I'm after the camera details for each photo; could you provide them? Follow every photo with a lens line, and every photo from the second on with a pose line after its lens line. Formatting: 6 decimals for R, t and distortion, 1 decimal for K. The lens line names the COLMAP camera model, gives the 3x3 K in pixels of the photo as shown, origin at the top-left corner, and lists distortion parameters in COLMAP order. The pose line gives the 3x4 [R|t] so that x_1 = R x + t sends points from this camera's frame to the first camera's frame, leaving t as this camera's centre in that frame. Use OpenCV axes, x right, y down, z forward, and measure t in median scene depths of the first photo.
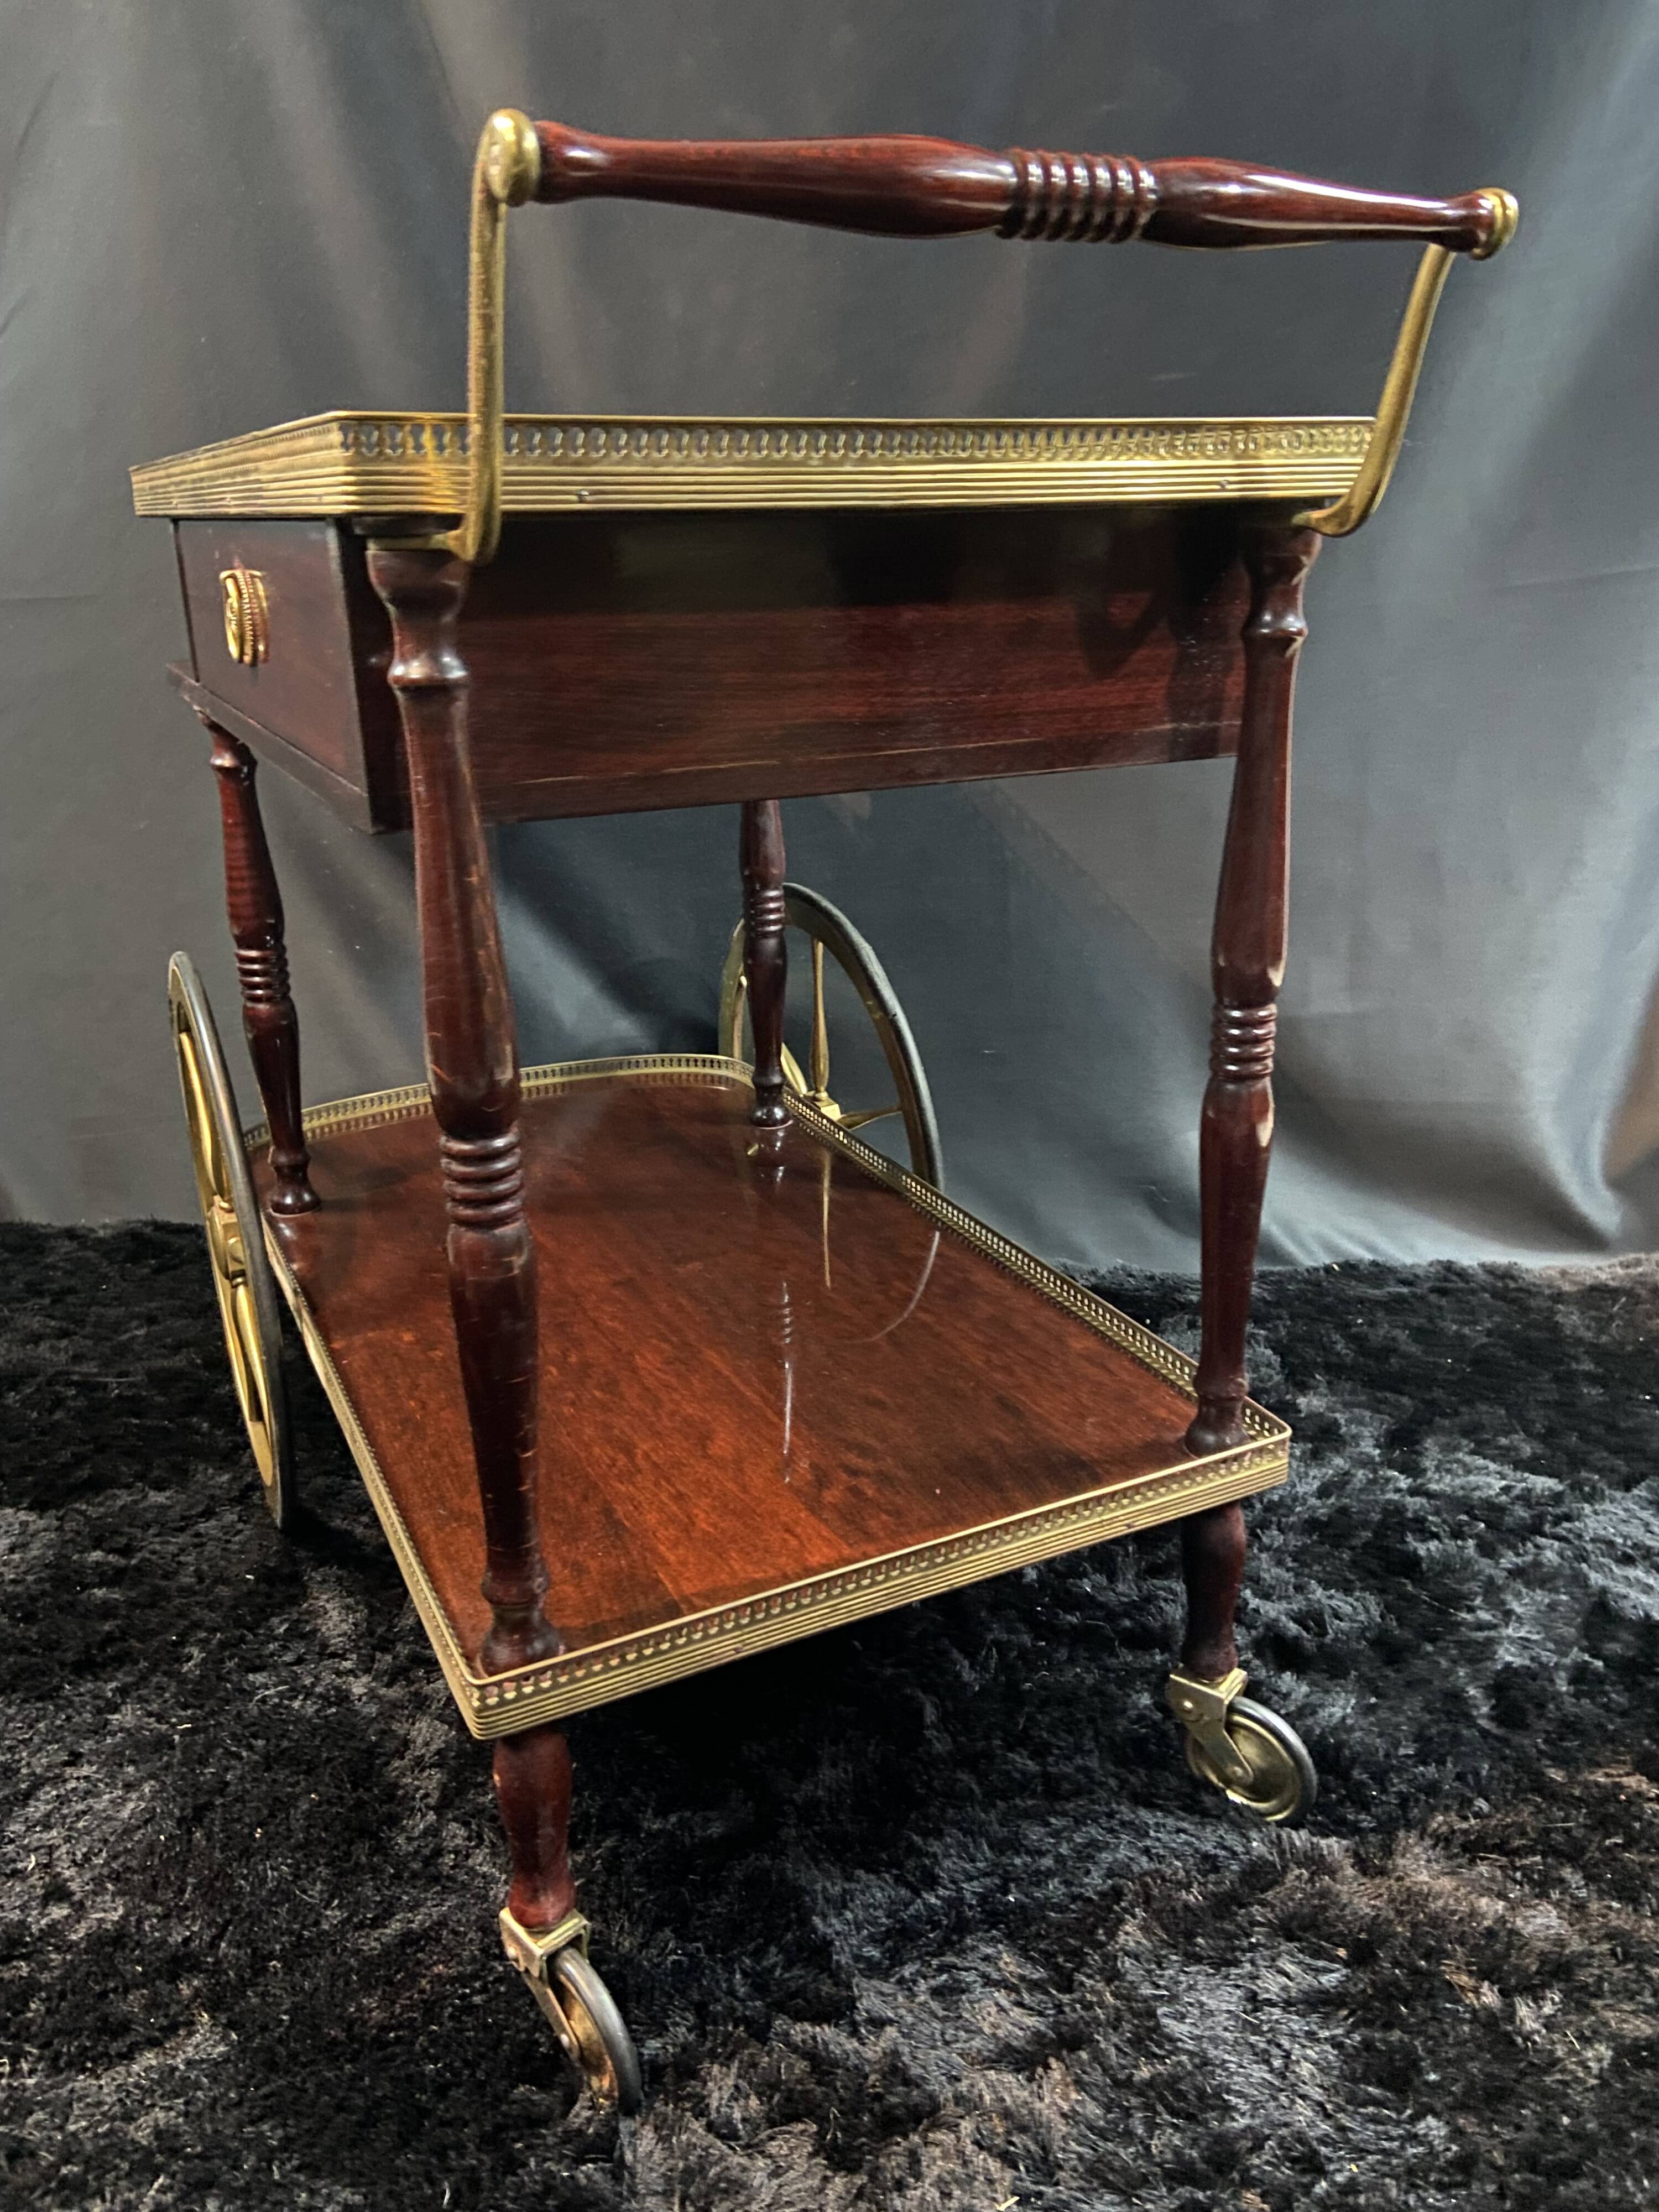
lens RADIAL K [[1660.6, 0, 829.0], [0, 1660.6, 1100.9], [0, 0, 1]] dist [0.120791, -0.155018]
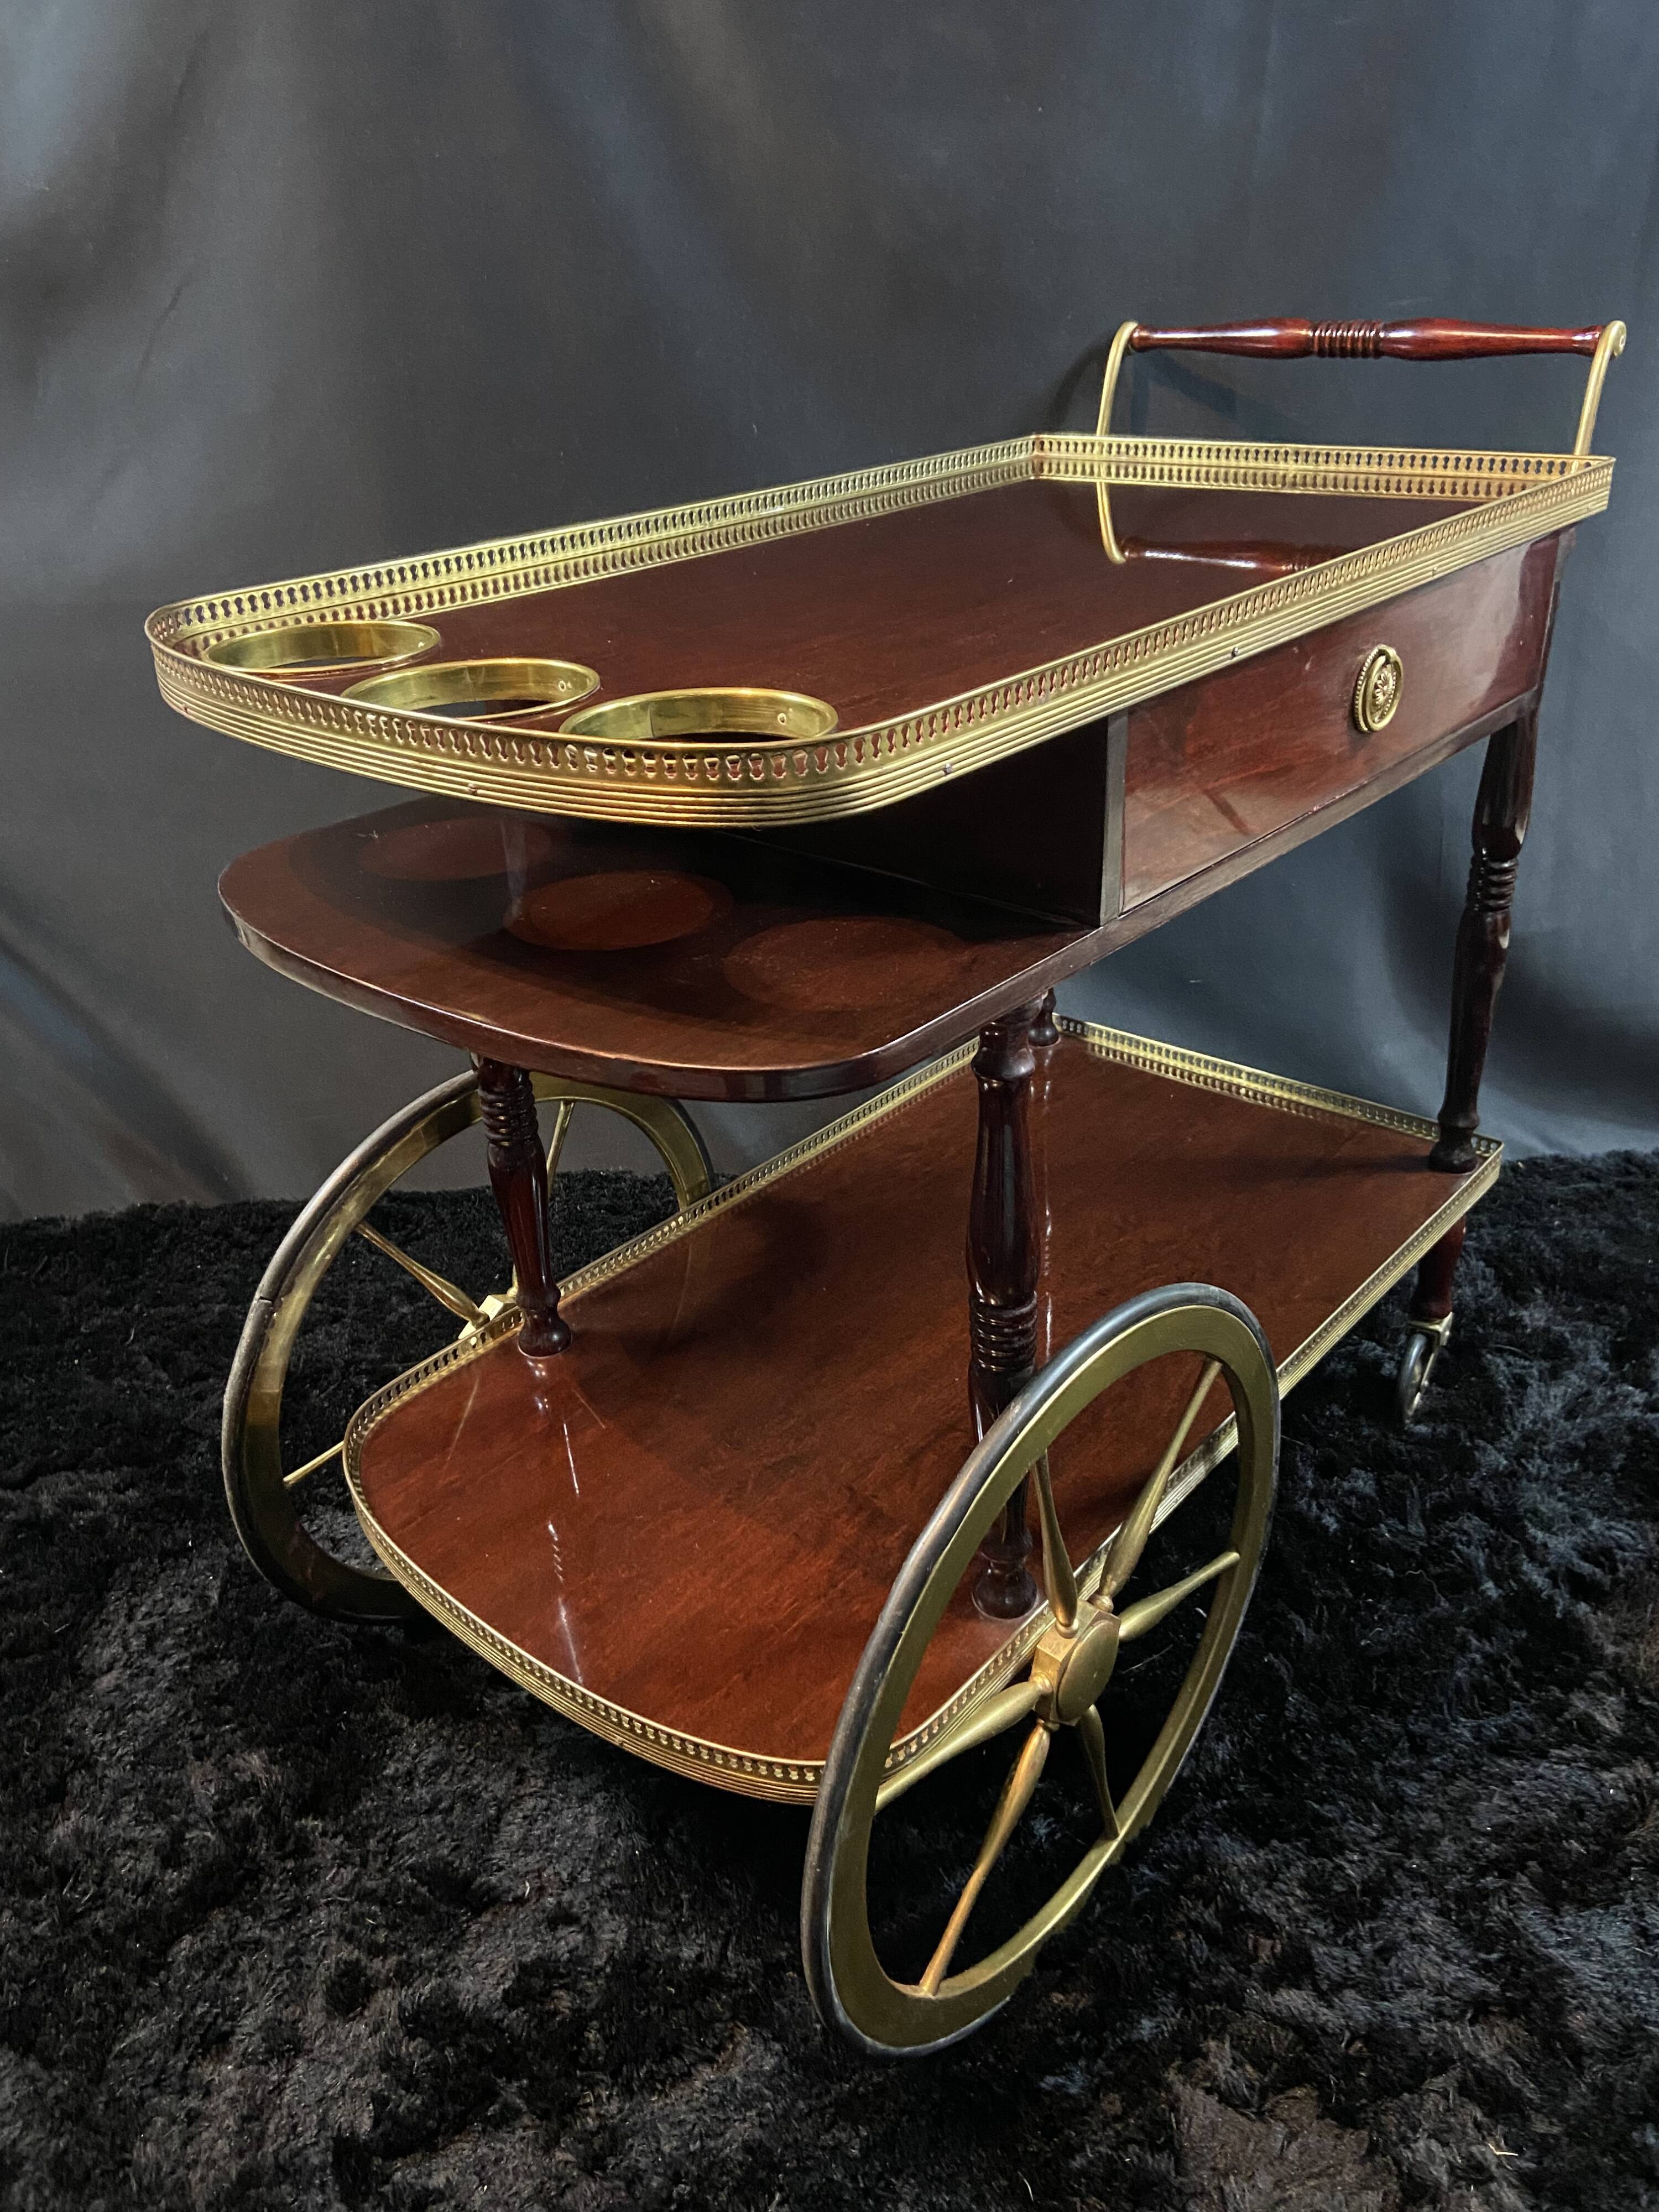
lens RADIAL K [[1660.6, 0, 845.0], [0, 1660.6, 1091.9], [0, 0, 1]] dist [0.120791, -0.155018]
pose [[0.997048, -0.063040, 0.043827, -0.261449], [0.055790, 0.987030, 0.150533, -0.205248], [-0.052748, -0.147643, 0.987633, -0.023863]]
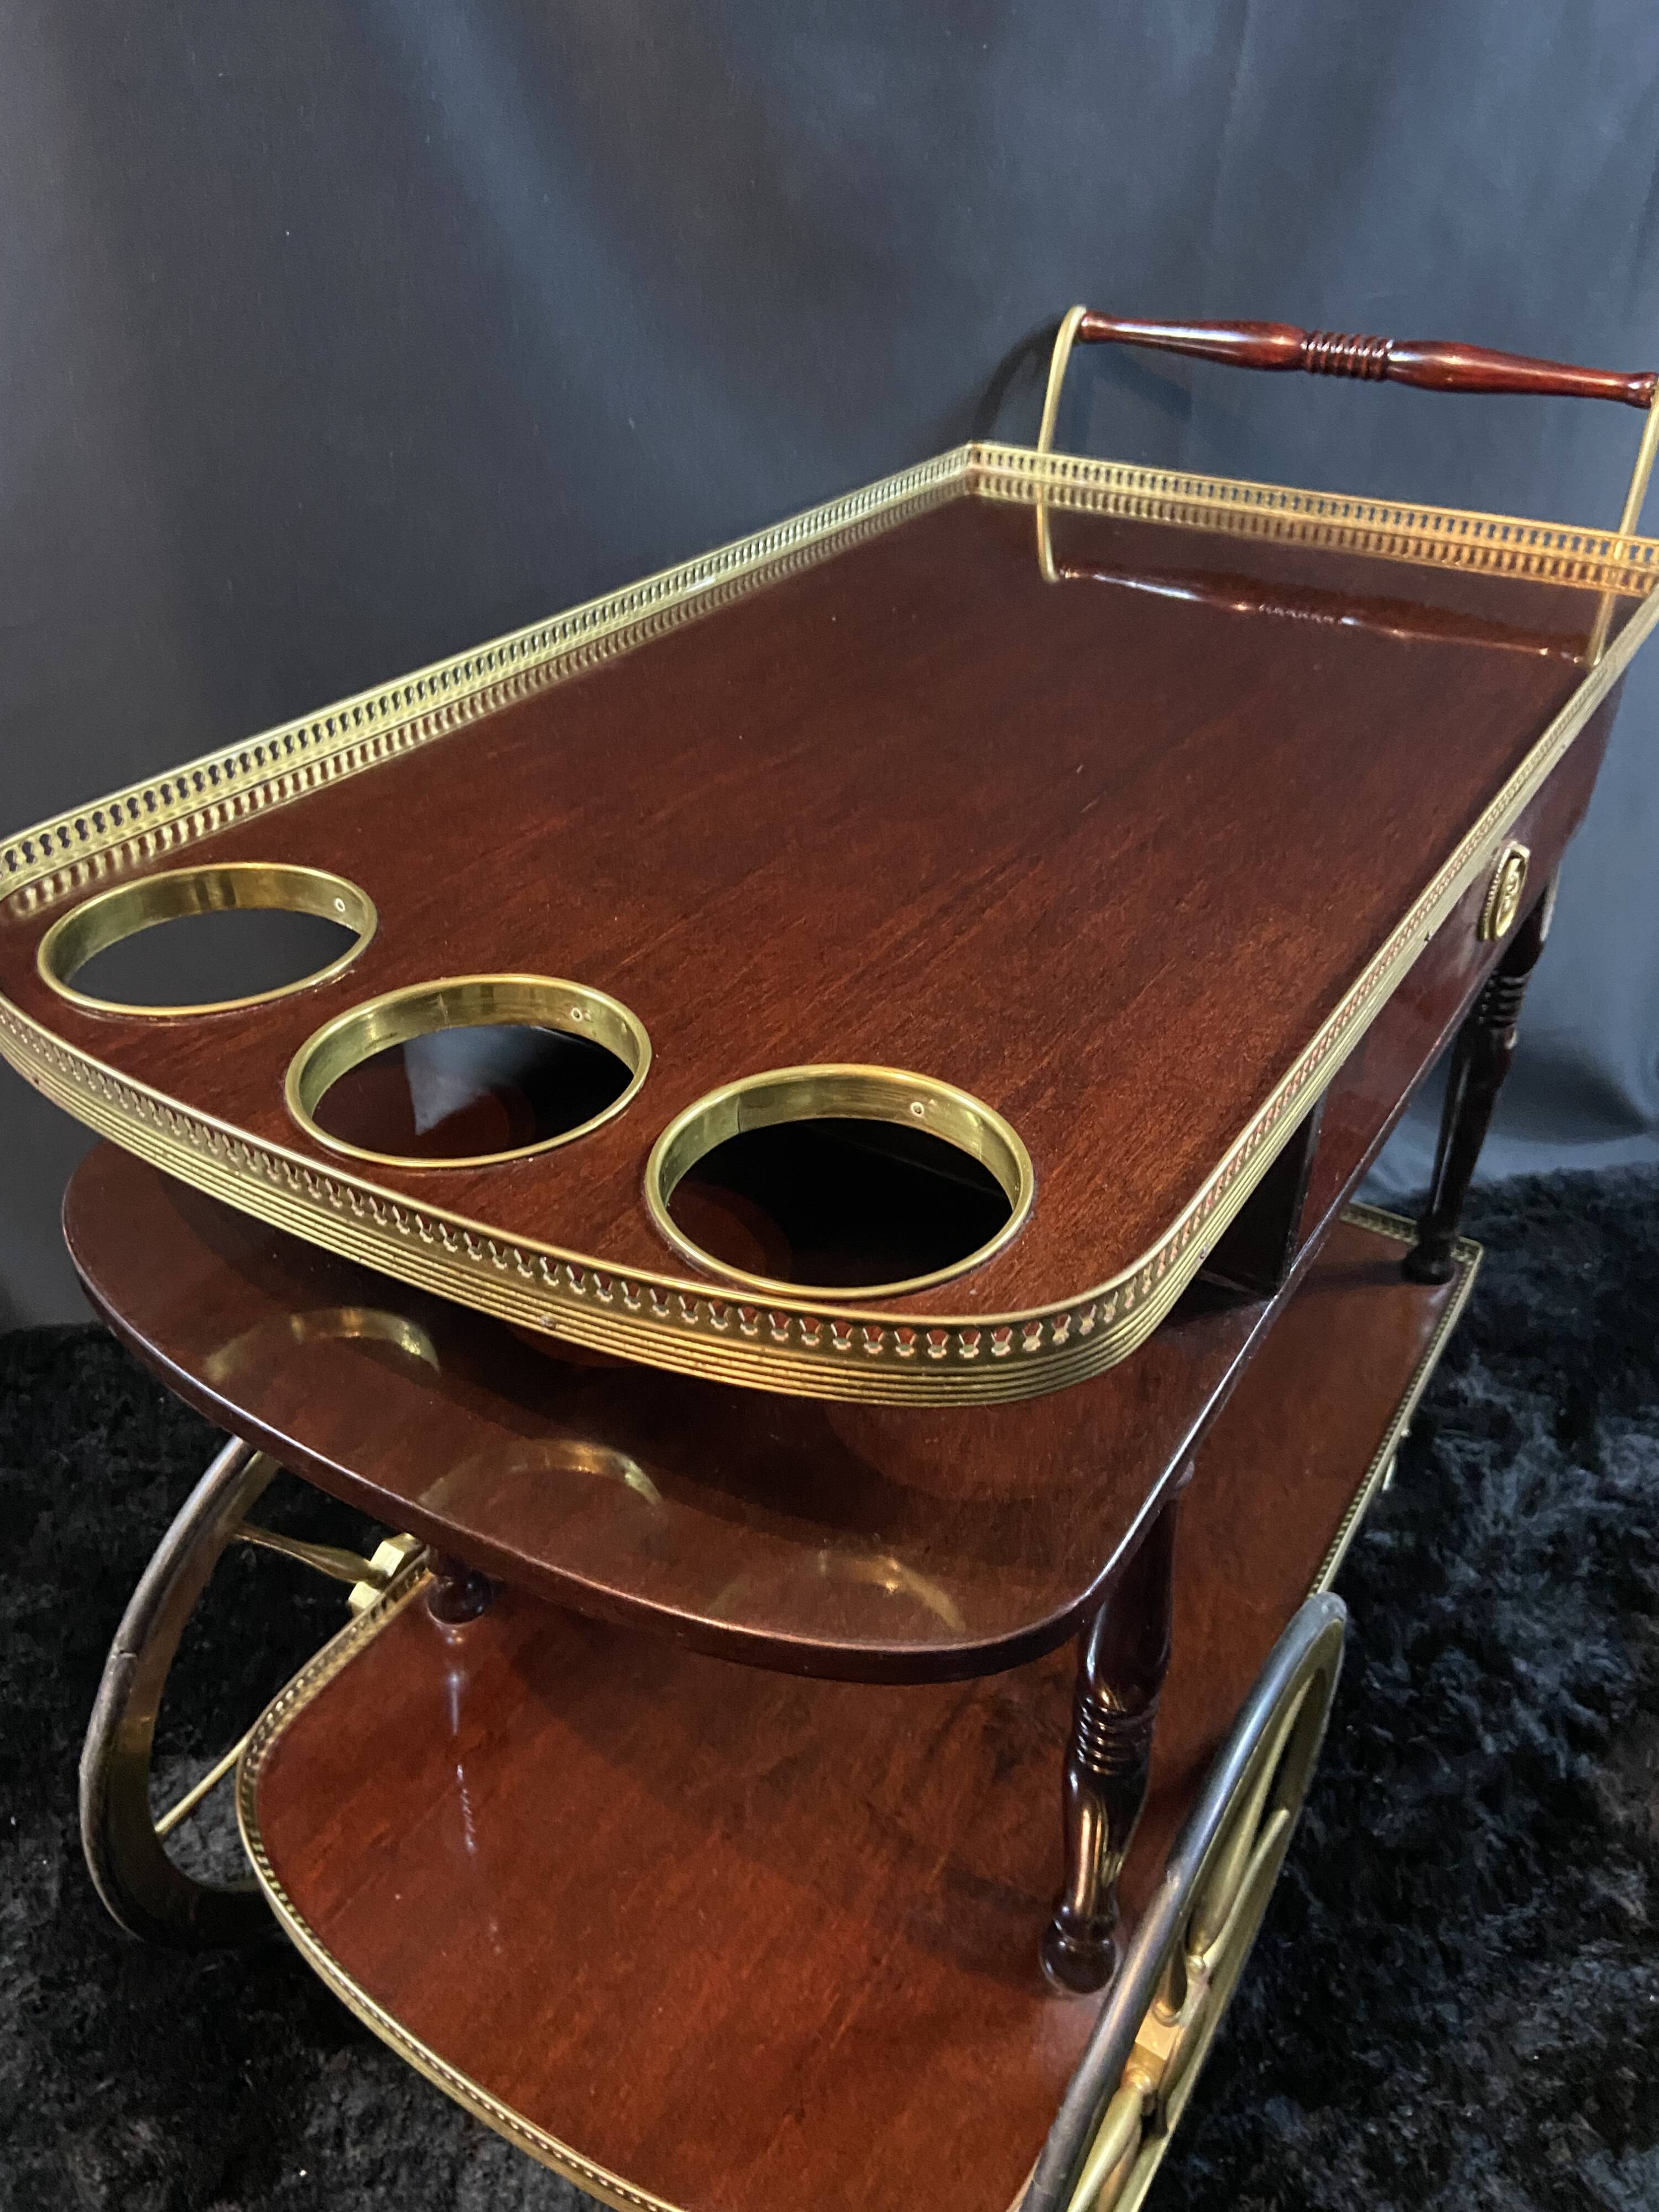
lens RADIAL K [[1660.6, 0, 835.5], [0, 1660.6, 1092.4], [0, 0, 1]] dist [0.120791, -0.155018]
pose [[0.975561, -0.110568, 0.189881, -0.370945], [0.056703, 0.961580, 0.268603, -0.404026], [-0.212285, -0.251272, 0.944350, 0.217984]]
